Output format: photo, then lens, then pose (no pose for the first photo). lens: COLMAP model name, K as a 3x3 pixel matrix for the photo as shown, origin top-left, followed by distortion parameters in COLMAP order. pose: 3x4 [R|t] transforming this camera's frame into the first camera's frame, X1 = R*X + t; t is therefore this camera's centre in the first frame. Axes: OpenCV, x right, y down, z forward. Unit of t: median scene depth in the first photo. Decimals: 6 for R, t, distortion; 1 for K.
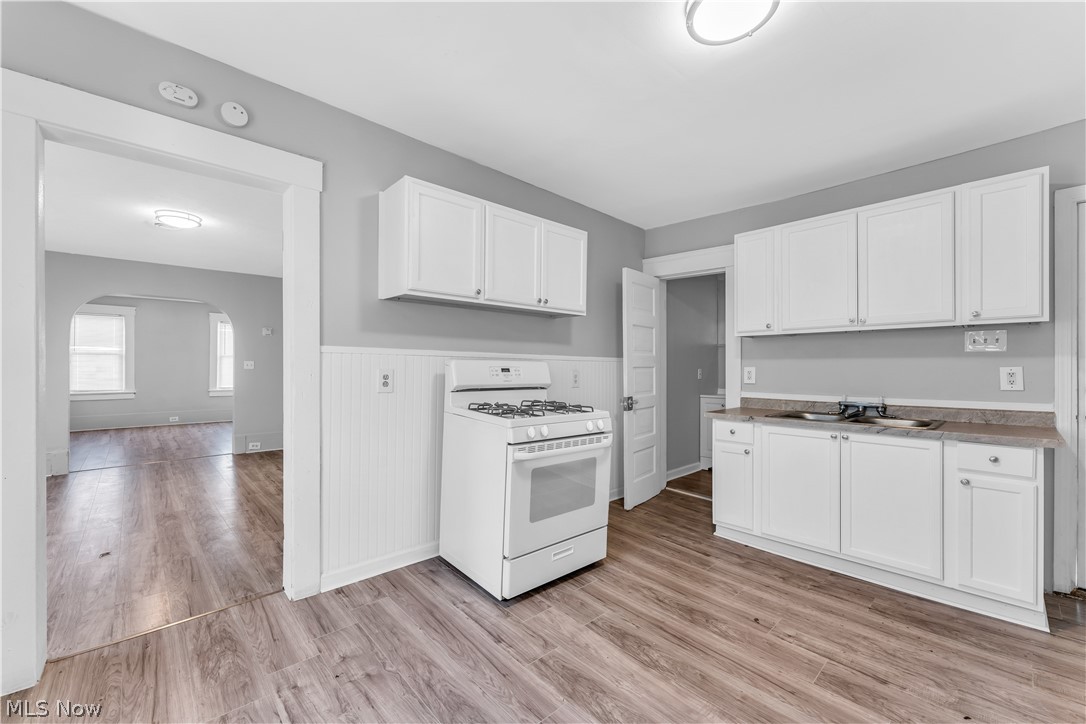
lens RADIAL K [[431.0, 0, 537.8], [0, 431.0, 365.5], [0, 0, 1]] dist [-0.001544, -0.000242]
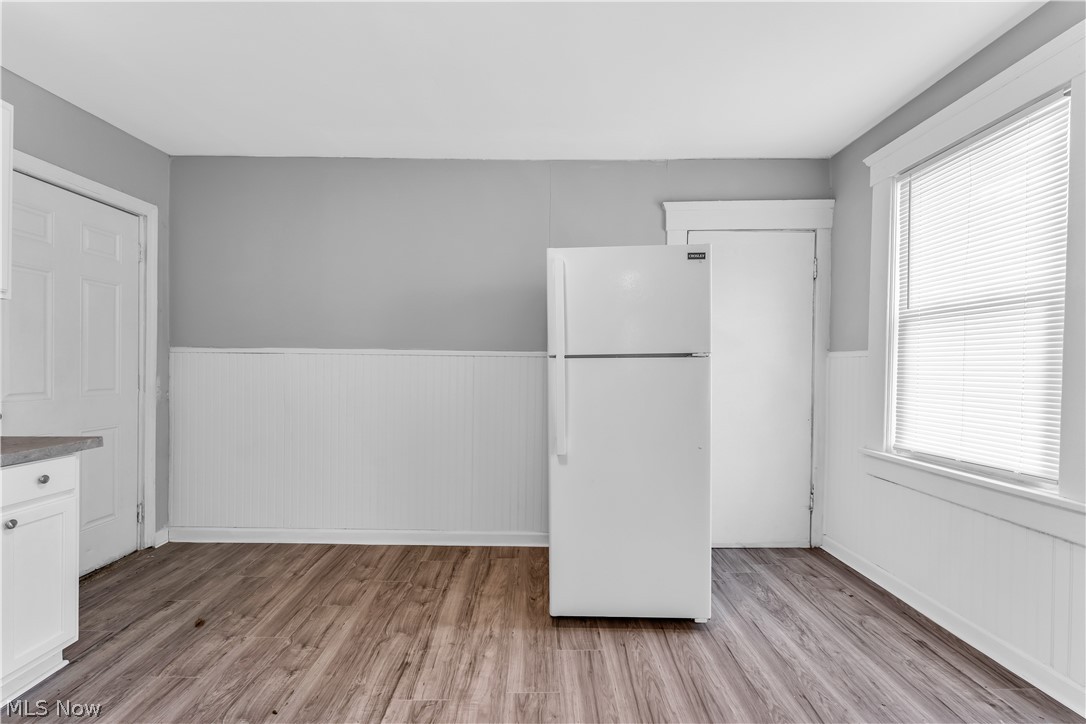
lens RADIAL K [[436.4, 0, 537.4], [0, 436.4, 366.9], [0, 0, 1]] dist [-0.000109, -0.000171]
pose [[-0.729674, -0.010554, 0.683714, -0.076031], [-0.014076, 0.999901, 0.000413, 0.007499], [-0.683650, -0.009323, -0.729750, 0.807291]]
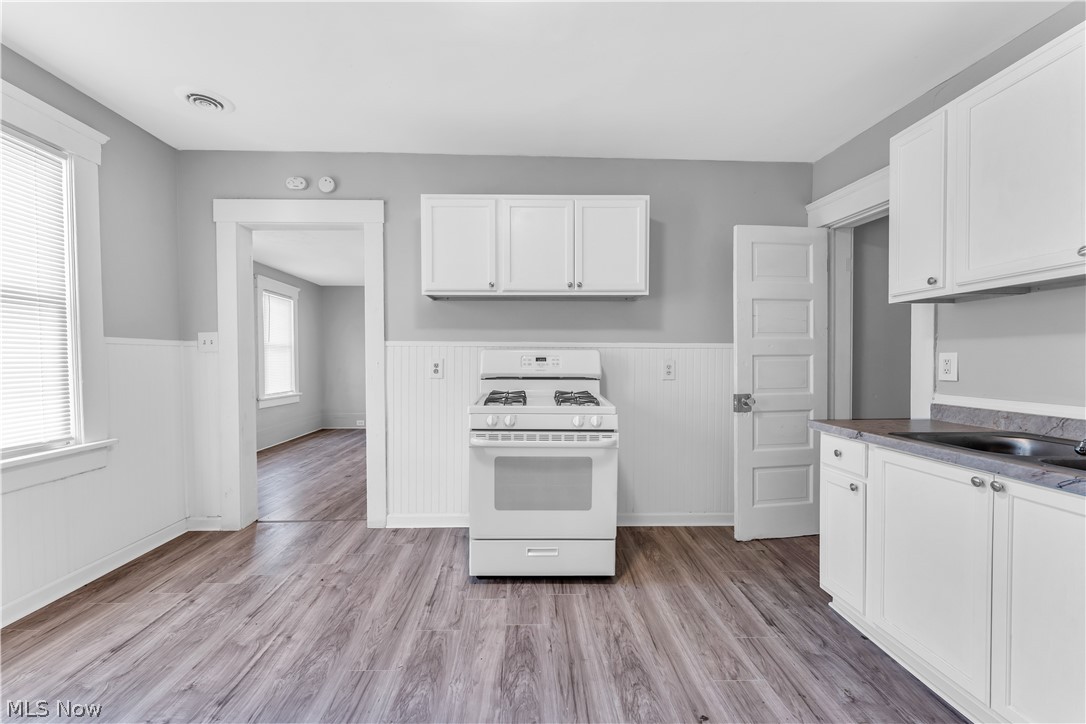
lens RADIAL K [[434.3, 0, 536.0], [0, 434.3, 365.6], [0, 0, 1]] dist [-0.001415, -0.000986]
pose [[0.763425, 0.003449, -0.645888, 0.633013], [0.007298, 0.999876, 0.013965, 0.012528], [0.645856, -0.015375, 0.763305, 0.258088]]
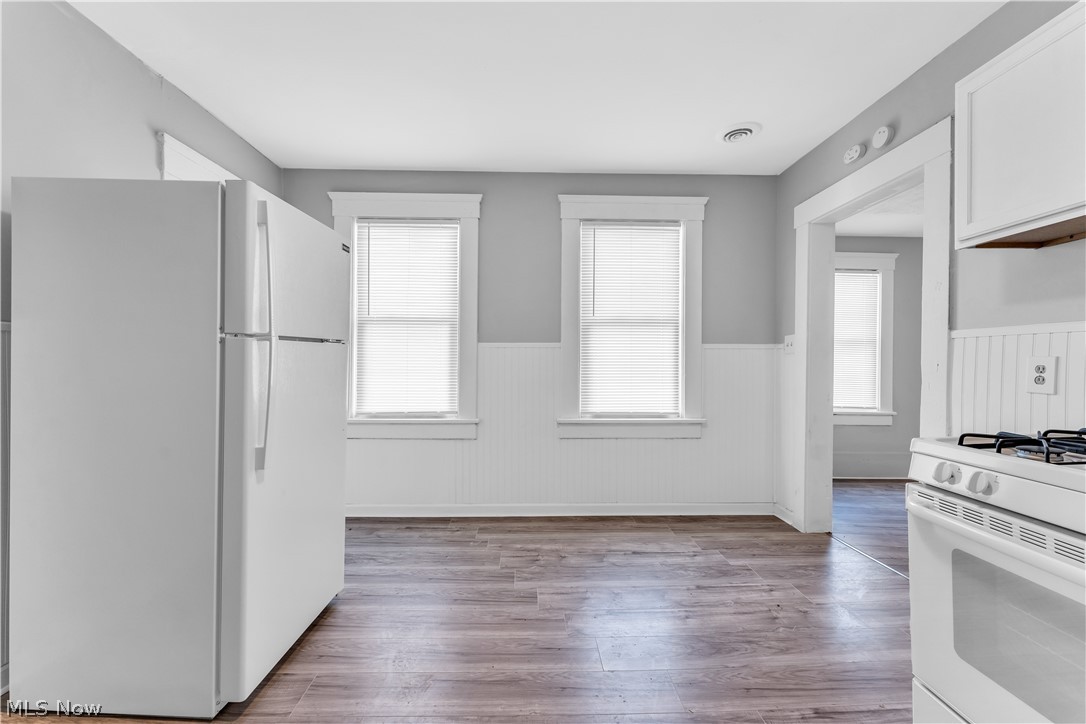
lens RADIAL K [[436.4, 0, 537.4], [0, 436.4, 366.9], [0, 0, 1]] dist [-0.000109, -0.000171]
pose [[-0.657118, -0.002994, -0.753782, 0.617317], [-0.005557, 0.999984, 0.000873, 0.026650], [0.753767, 0.004763, -0.657124, 0.858824]]
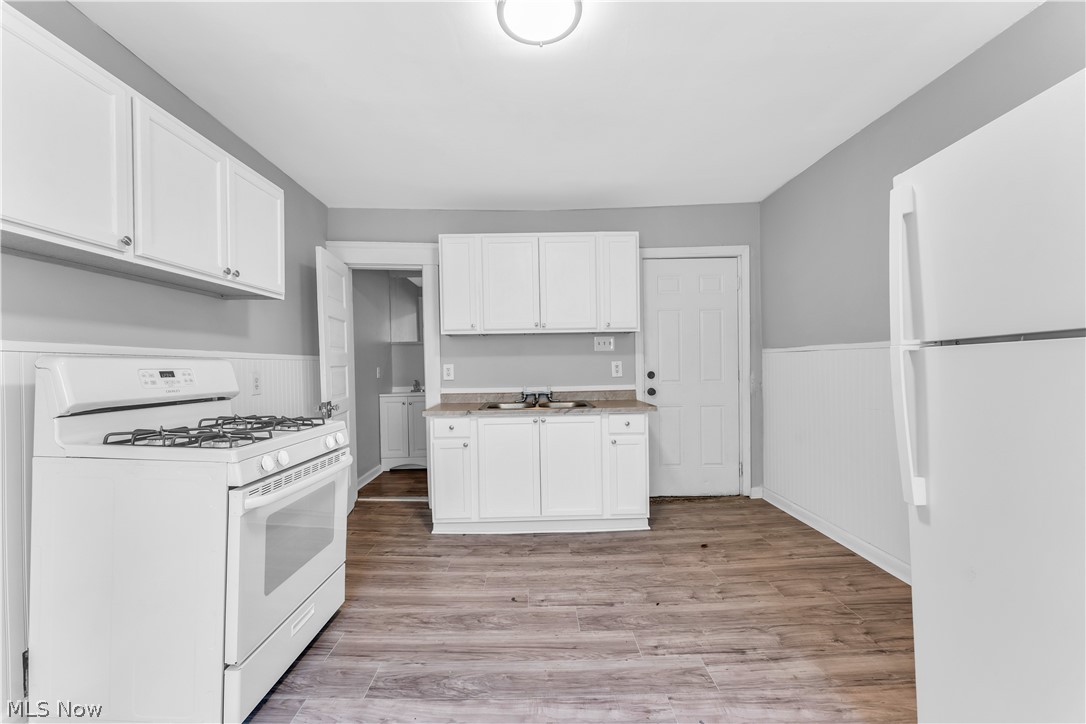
lens RADIAL K [[431.1, 0, 534.6], [0, 431.1, 367.7], [0, 0, 1]] dist [-0.001820, -0.000306]
pose [[0.672365, -0.020555, 0.739934, -0.201622], [0.014911, 0.999788, 0.014224, 0.000290], [-0.740069, 0.001469, 0.672529, 0.202102]]
